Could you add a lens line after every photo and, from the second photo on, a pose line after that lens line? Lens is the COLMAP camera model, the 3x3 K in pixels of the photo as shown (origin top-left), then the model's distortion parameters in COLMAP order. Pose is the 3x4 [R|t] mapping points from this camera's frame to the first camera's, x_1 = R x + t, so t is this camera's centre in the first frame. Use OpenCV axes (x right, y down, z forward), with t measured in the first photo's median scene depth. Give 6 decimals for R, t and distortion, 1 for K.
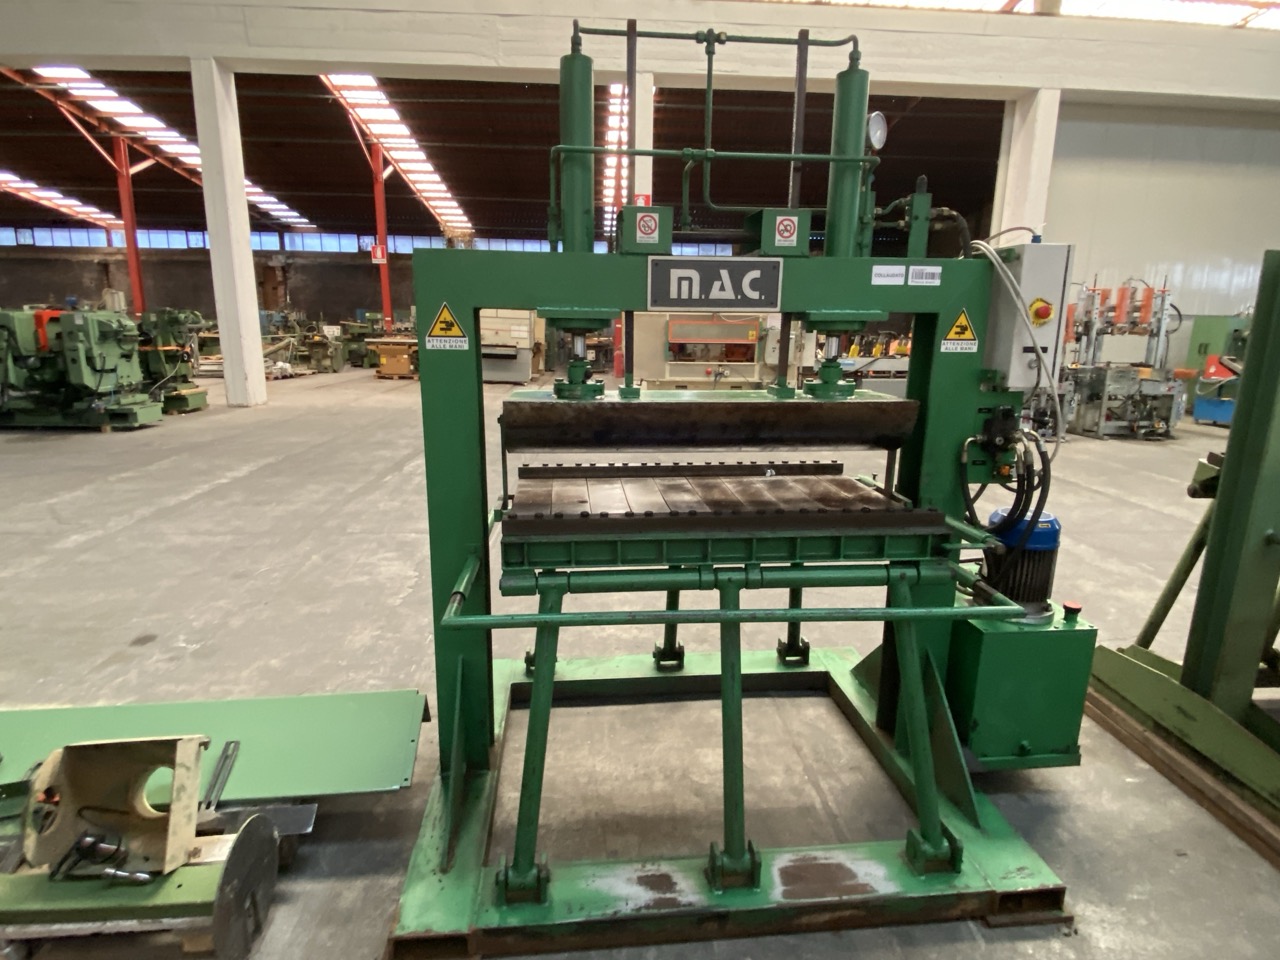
lens RADIAL K [[682.7, 0, 634.2], [0, 682.7, 479.9], [0, 0, 1]] dist [-0.007260, -0.003401]
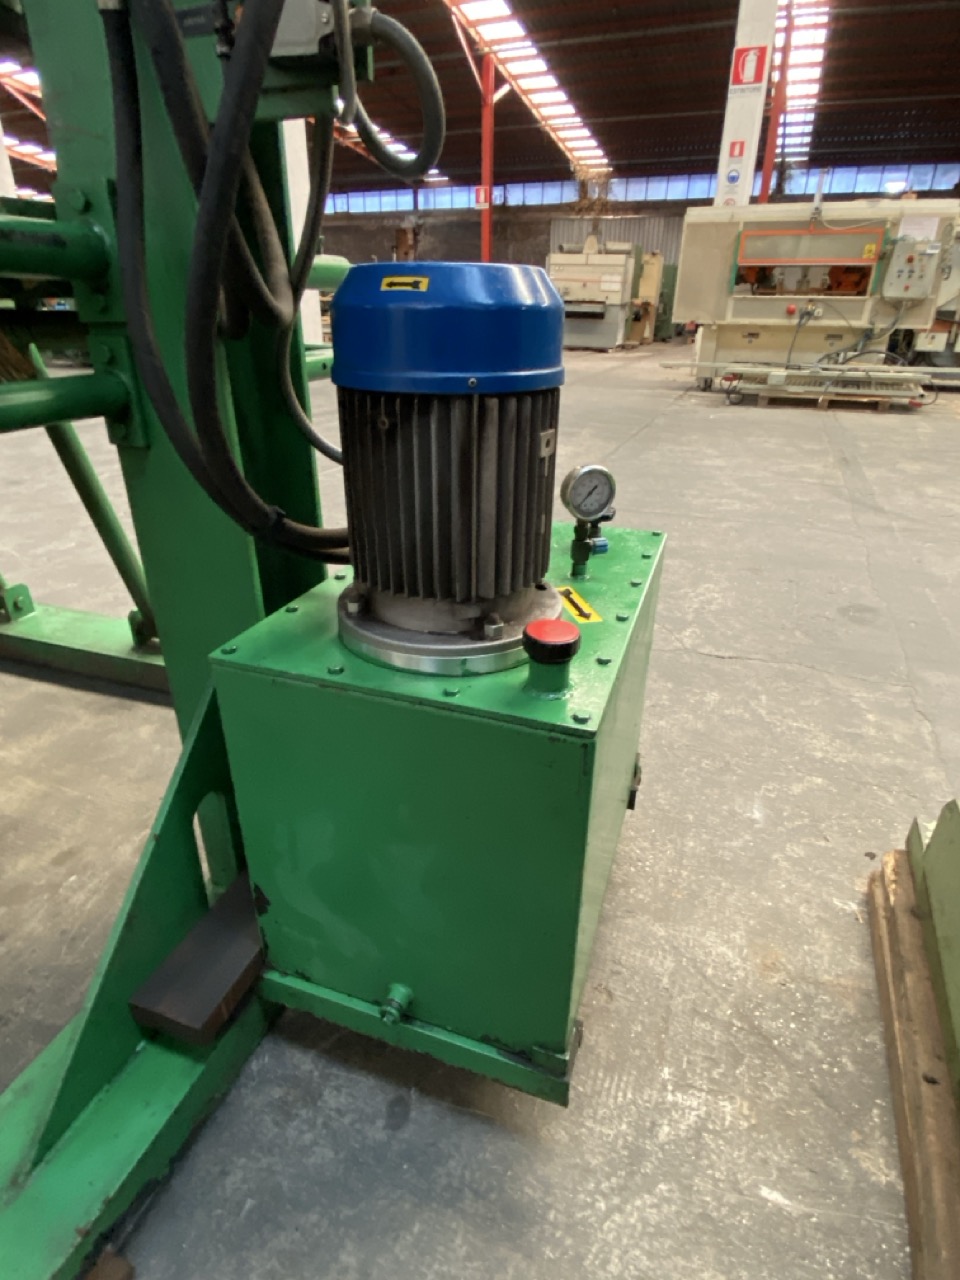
lens RADIAL K [[682.7, 0, 480.1], [0, 682.7, 645.2], [0, 0, 1]] dist [-0.007260, -0.003401]
pose [[0.903260, 0.178881, -0.390030, 0.077181], [-0.082412, 0.964360, 0.251432, 0.013506], [0.421106, -0.194965, 0.885809, 0.081297]]
